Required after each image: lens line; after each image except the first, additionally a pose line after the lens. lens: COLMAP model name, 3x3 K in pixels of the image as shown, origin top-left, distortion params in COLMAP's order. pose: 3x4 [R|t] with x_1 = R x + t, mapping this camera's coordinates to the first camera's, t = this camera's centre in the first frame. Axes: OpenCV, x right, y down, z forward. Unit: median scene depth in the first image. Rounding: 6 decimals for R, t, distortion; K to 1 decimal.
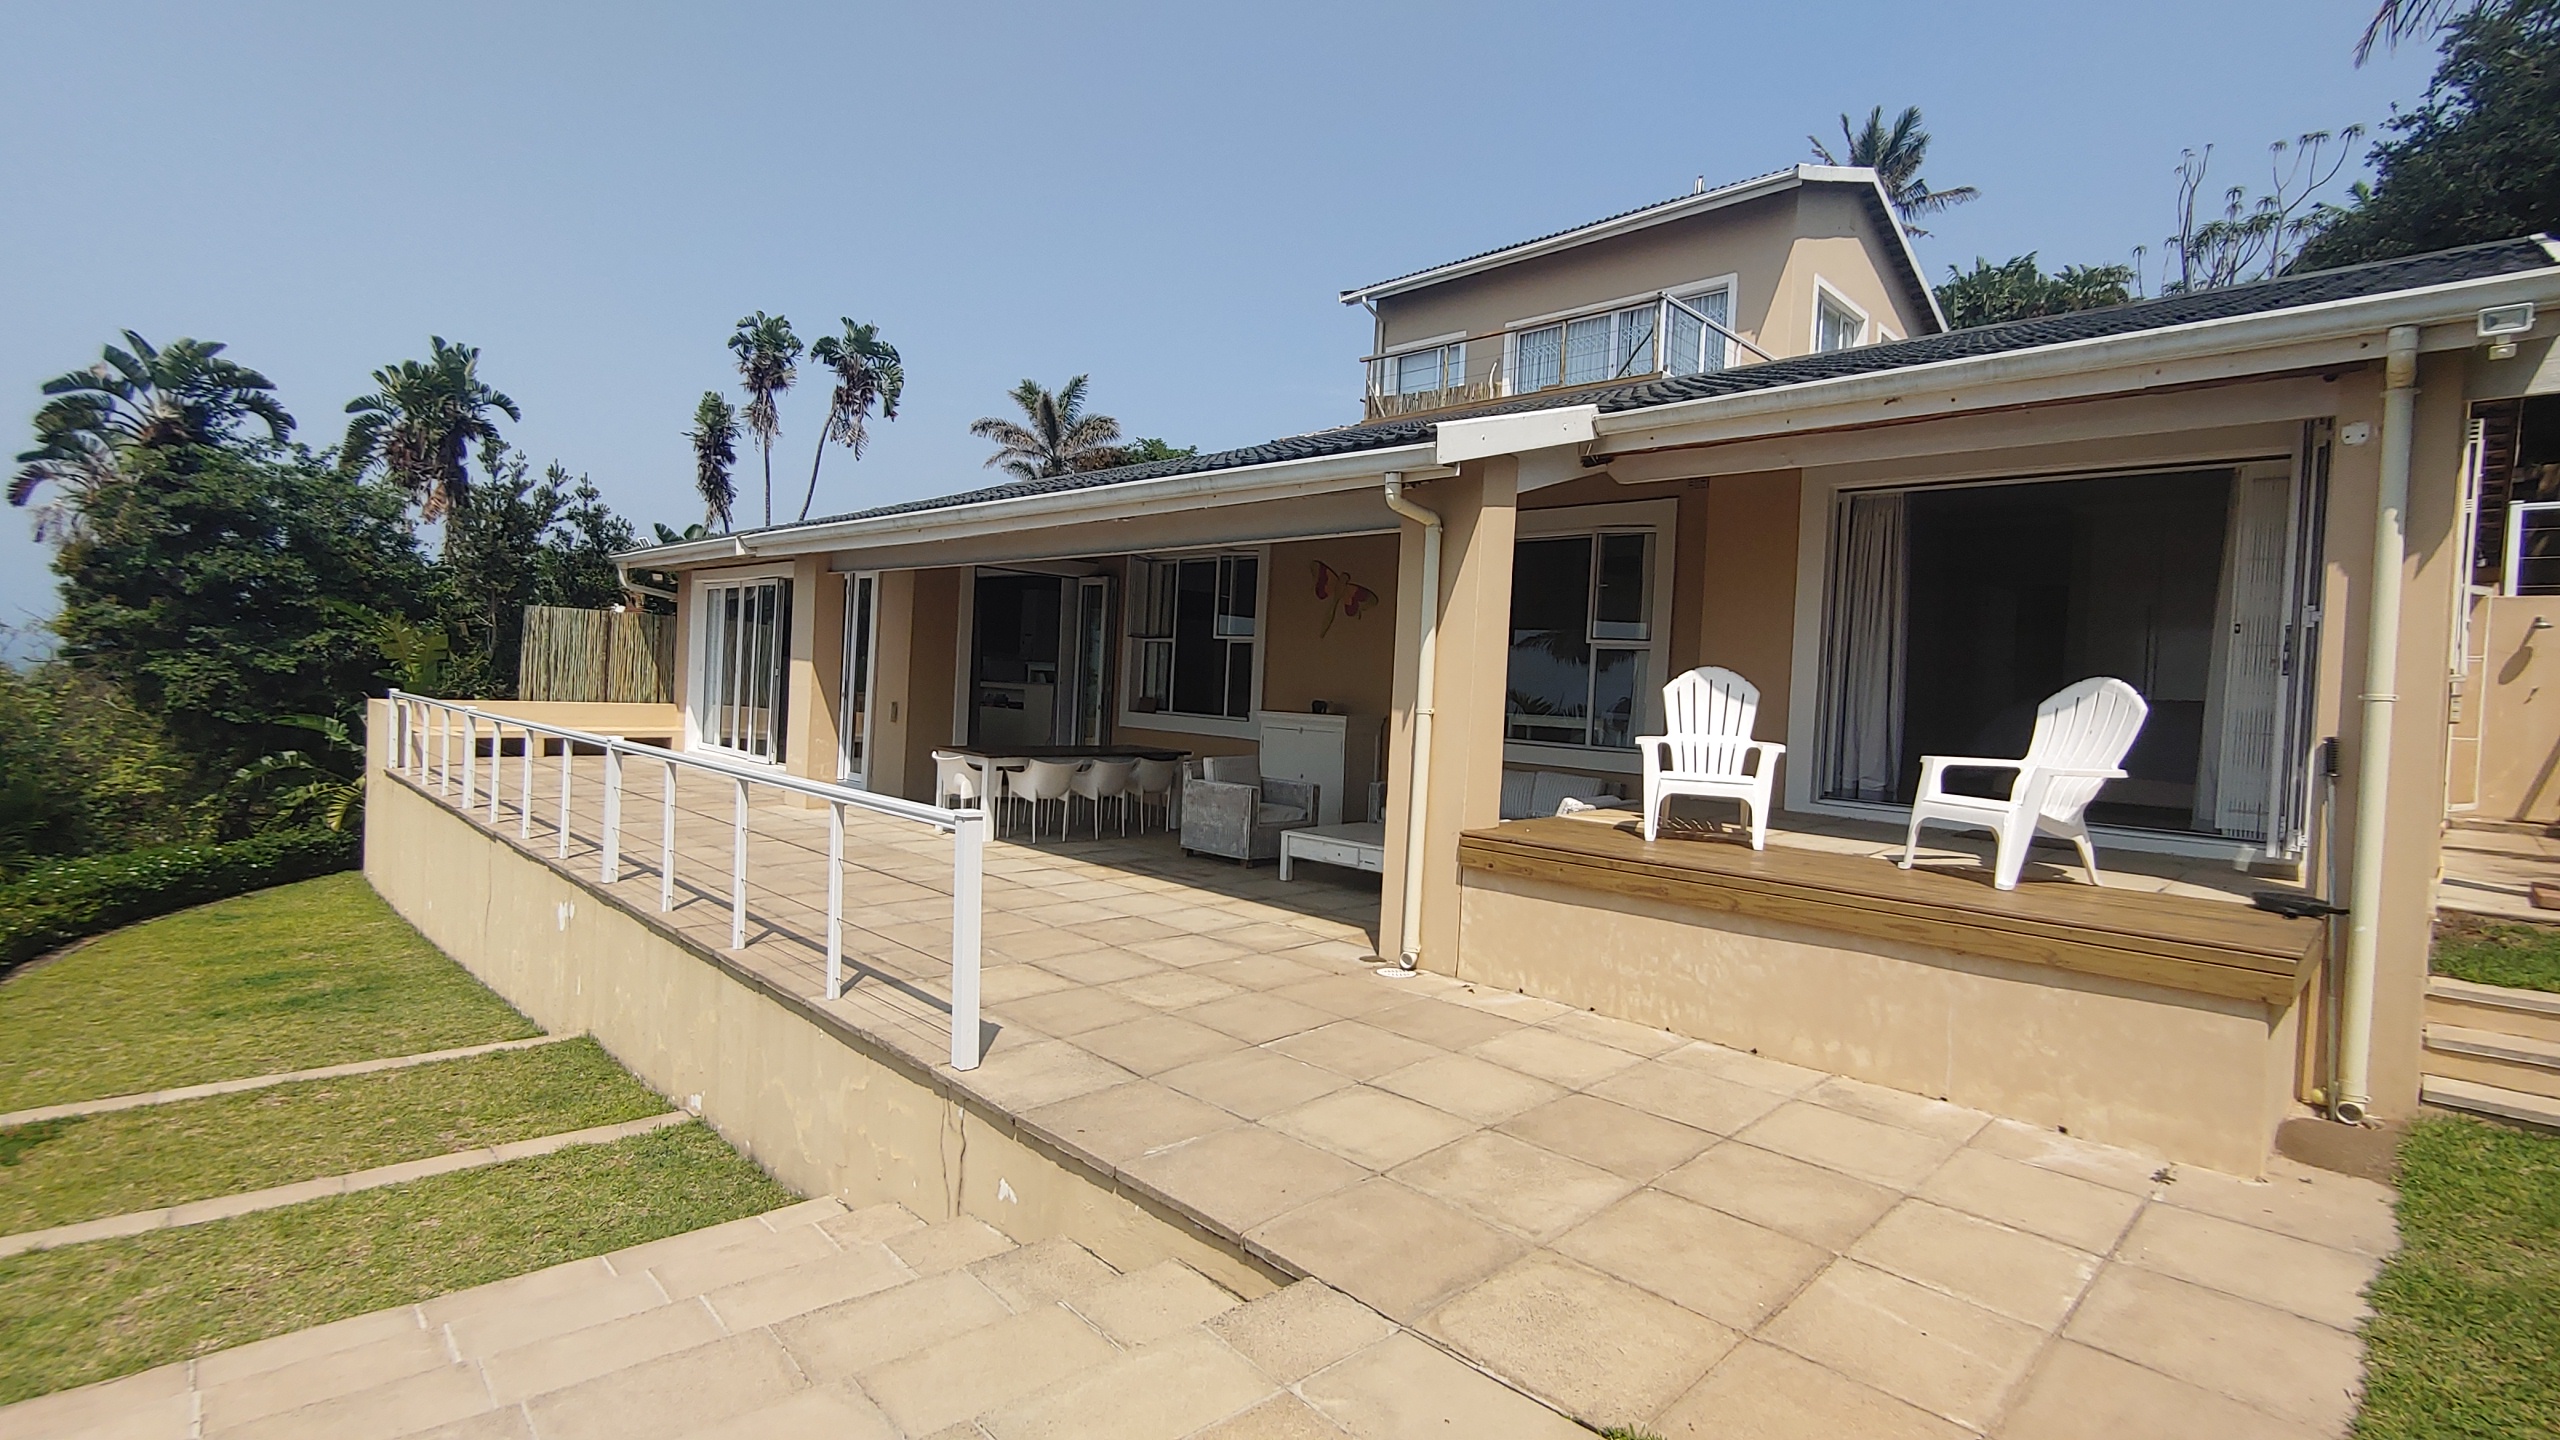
lens RADIAL K [[1181.5, 0, 1280.0], [0, 1181.5, 720.0], [0, 0, 1]] dist [0.000165, -0.000003]
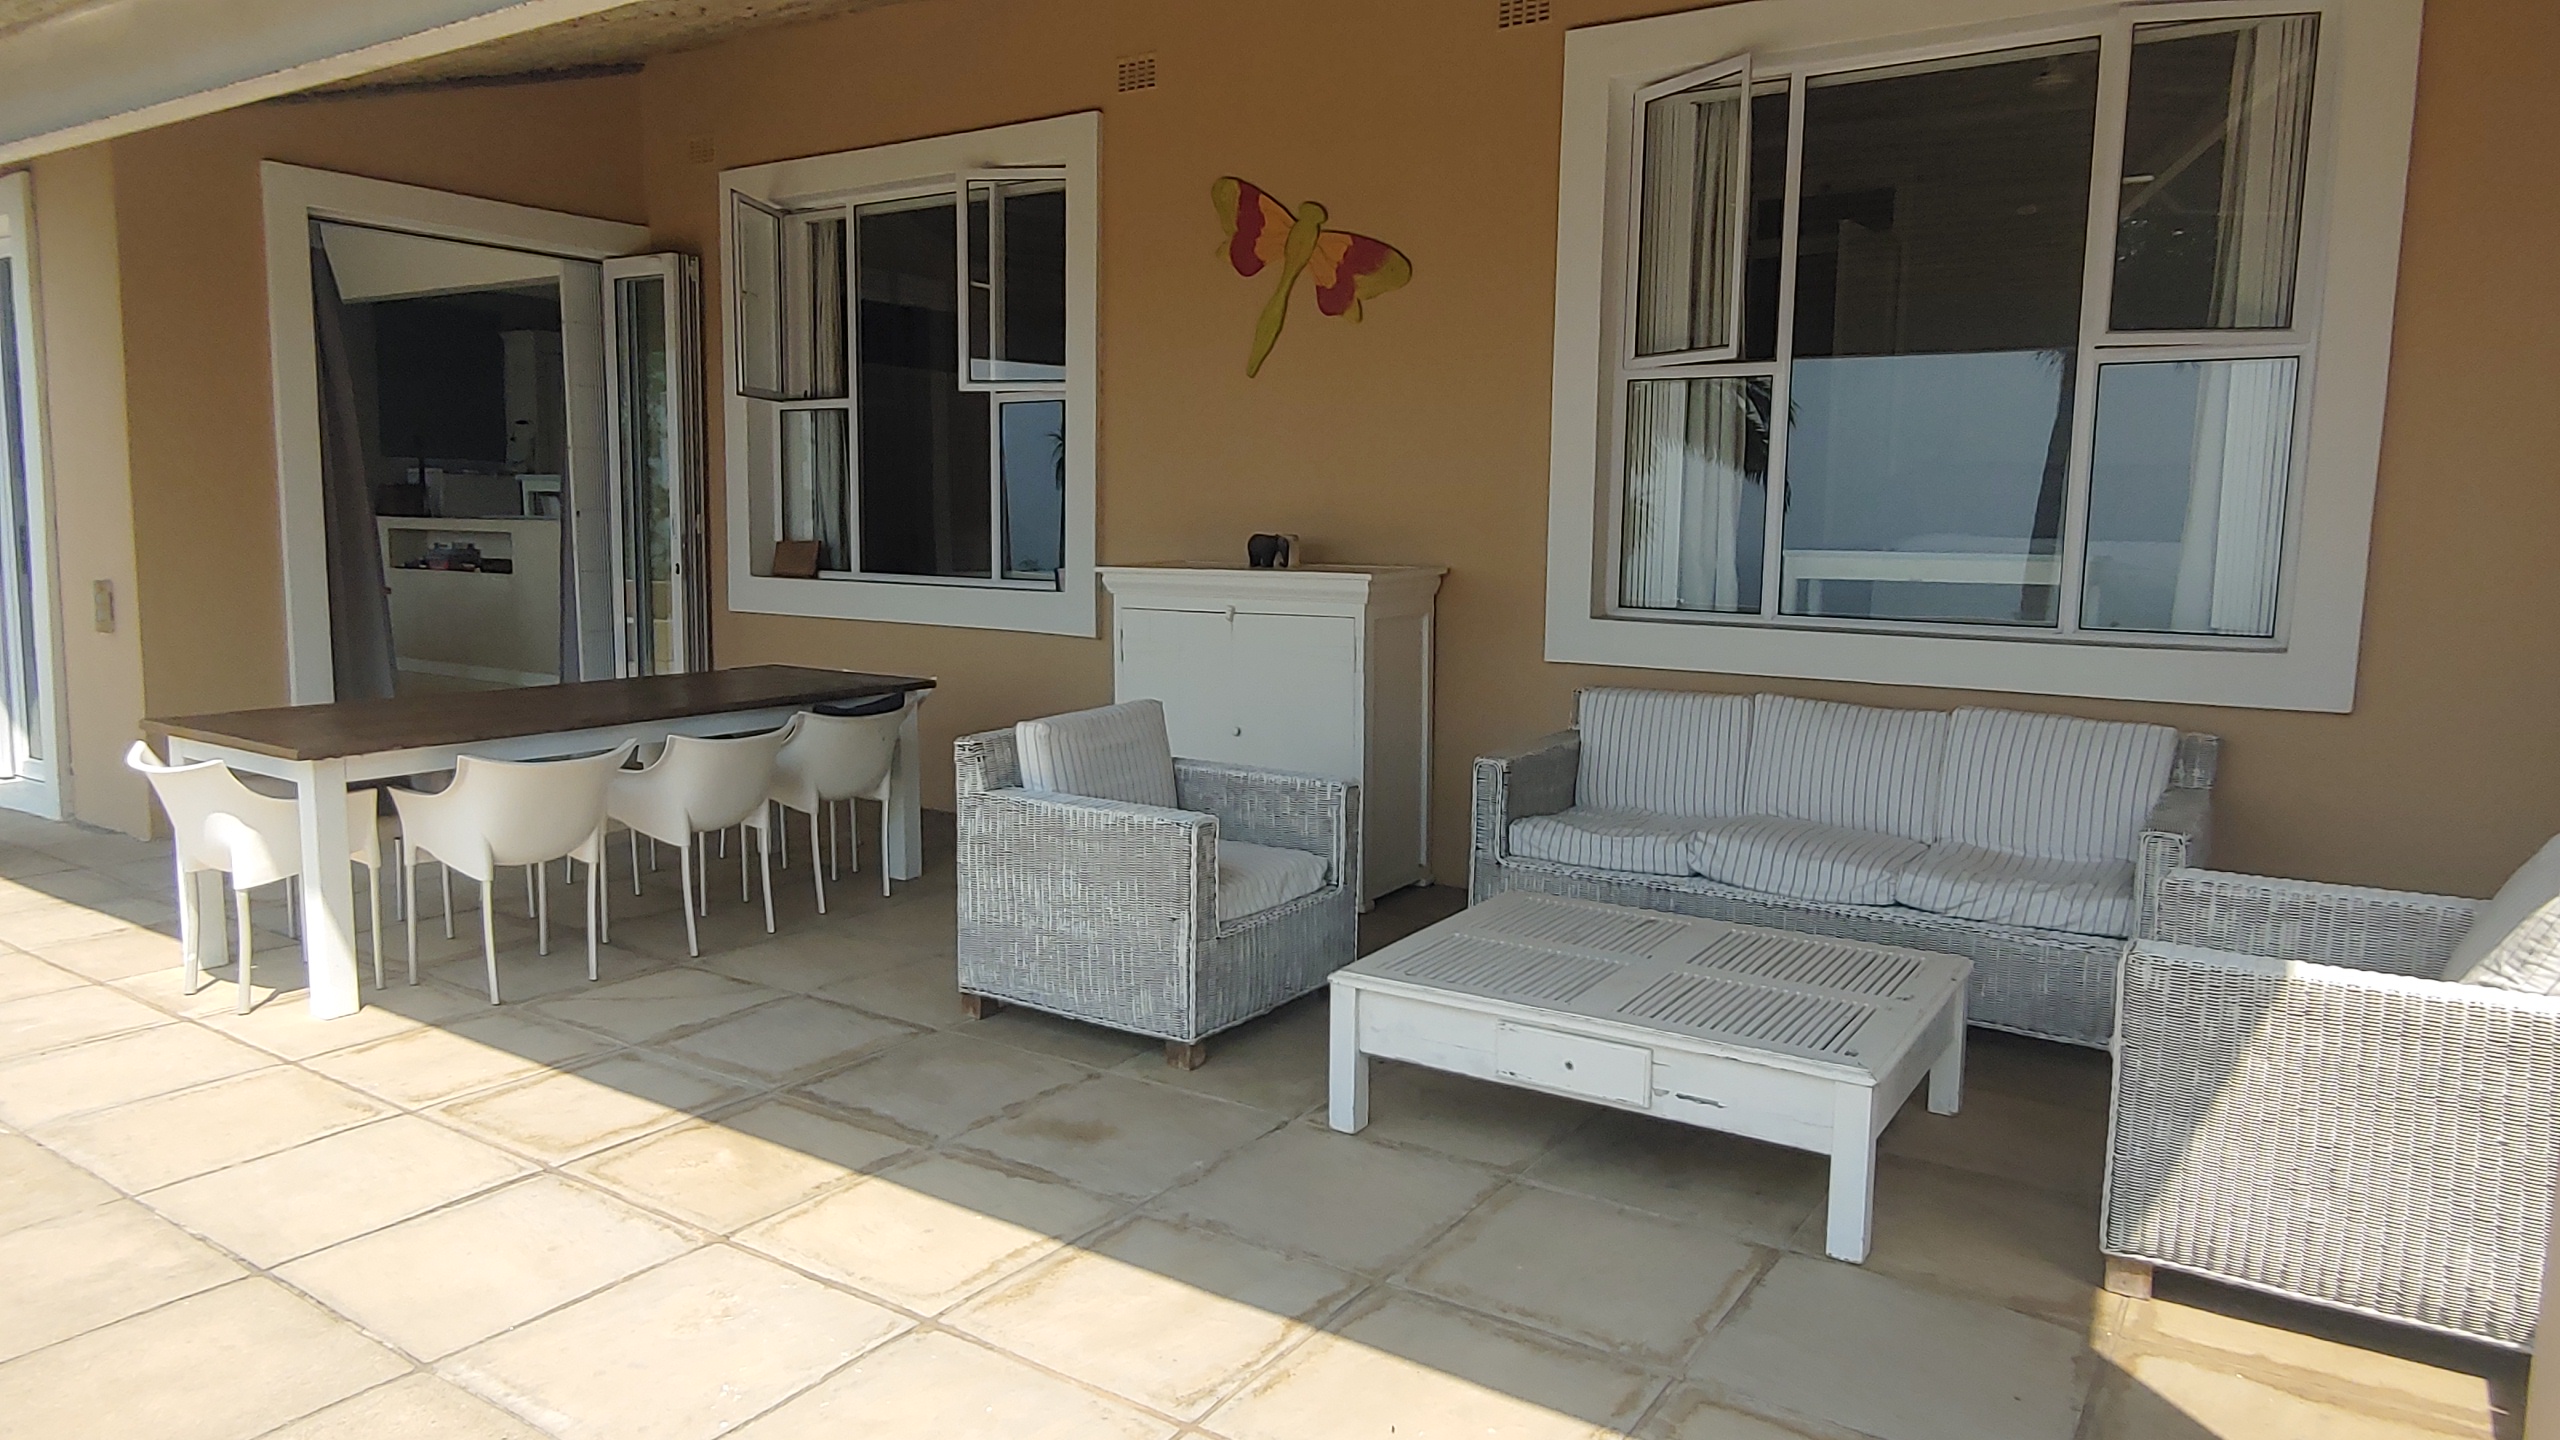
lens RADIAL K [[1595.7, 0, 1280.0], [0, 1595.7, 720.0], [0, 0, 1]] dist [-0.004815, -0.000174]
pose [[0.978484, -0.058057, 0.197988, -0.076014], [0.037289, 0.993553, 0.107058, -0.012954], [-0.202927, -0.097372, 0.974341, 0.517683]]
